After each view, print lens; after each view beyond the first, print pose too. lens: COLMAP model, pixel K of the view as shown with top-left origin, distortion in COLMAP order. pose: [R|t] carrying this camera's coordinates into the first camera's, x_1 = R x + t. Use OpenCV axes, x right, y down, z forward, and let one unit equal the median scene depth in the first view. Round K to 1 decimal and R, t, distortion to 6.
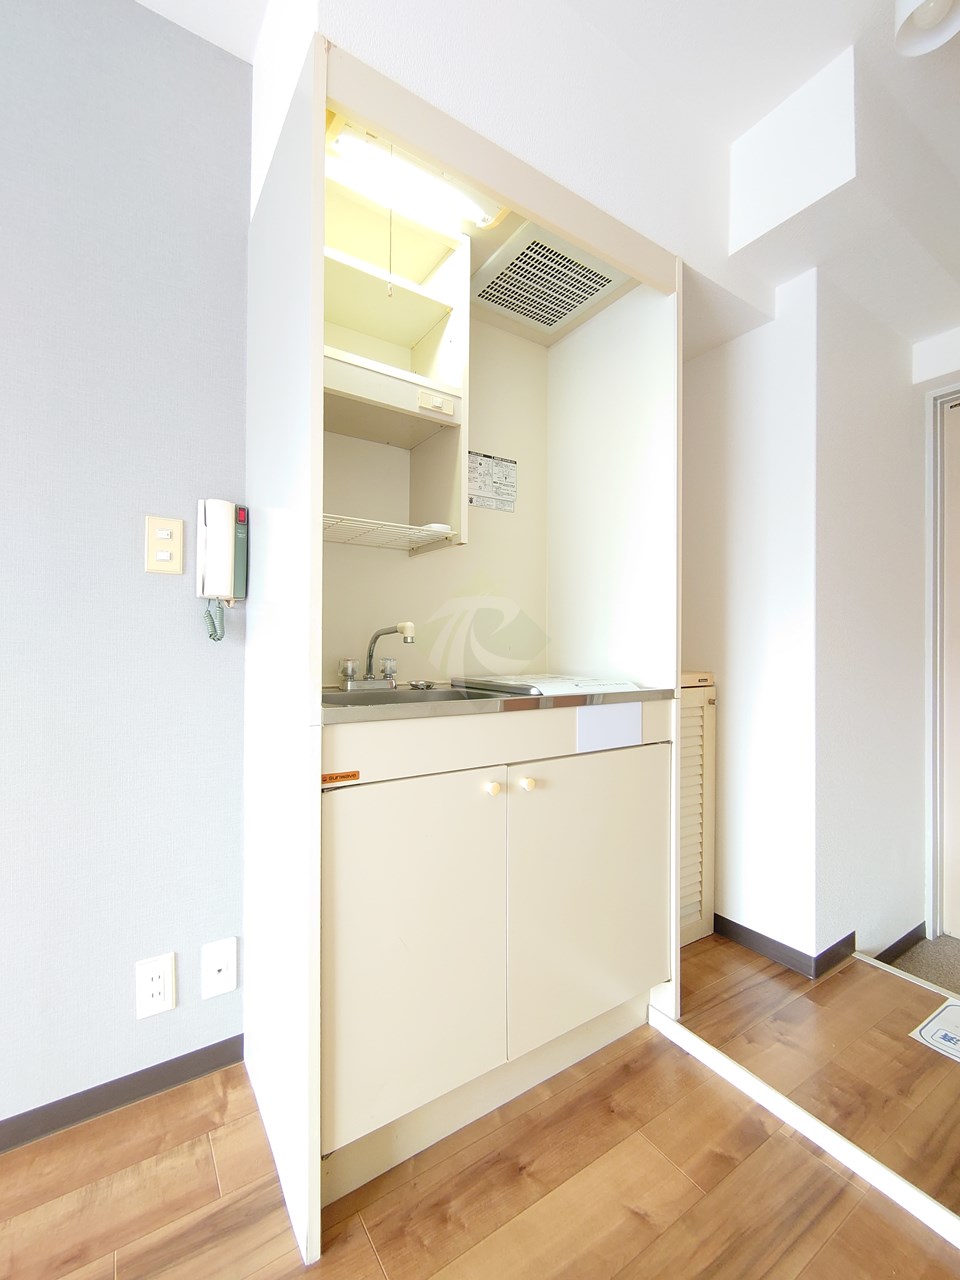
lens RADIAL K [[552.0, 0, 490.9], [0, 552.0, 647.7], [0, 0, 1]] dist [0.003772, -0.002410]
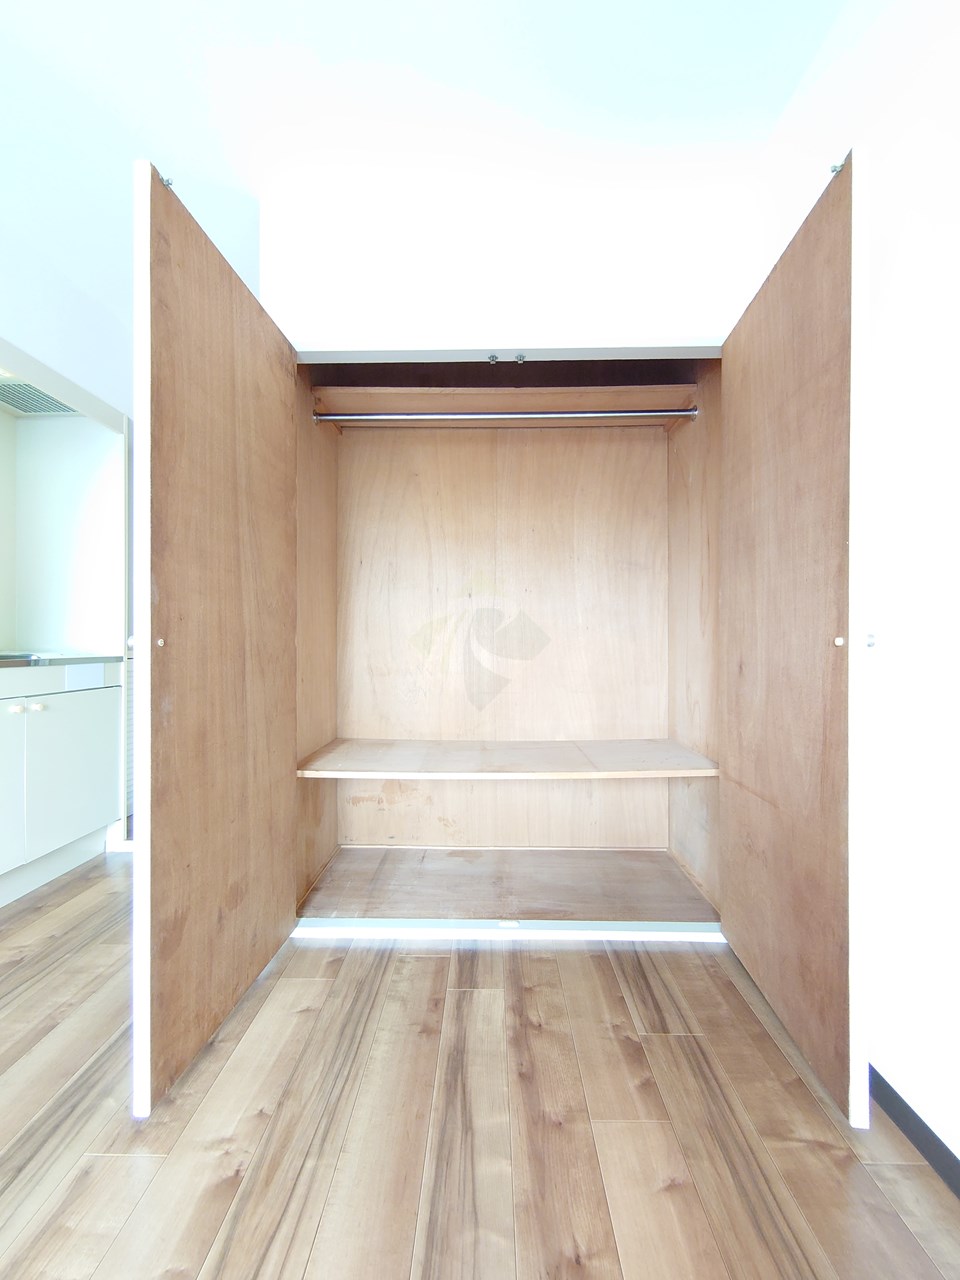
lens RADIAL K [[552.0, 0, 487.9], [0, 552.0, 647.0], [0, 0, 1]] dist [0.003772, -0.002410]
pose [[0.561648, -0.006061, 0.827354, -0.590179], [-0.006426, 0.999911, 0.011688, 0.021473], [-0.827351, -0.011881, 0.561559, -1.192651]]
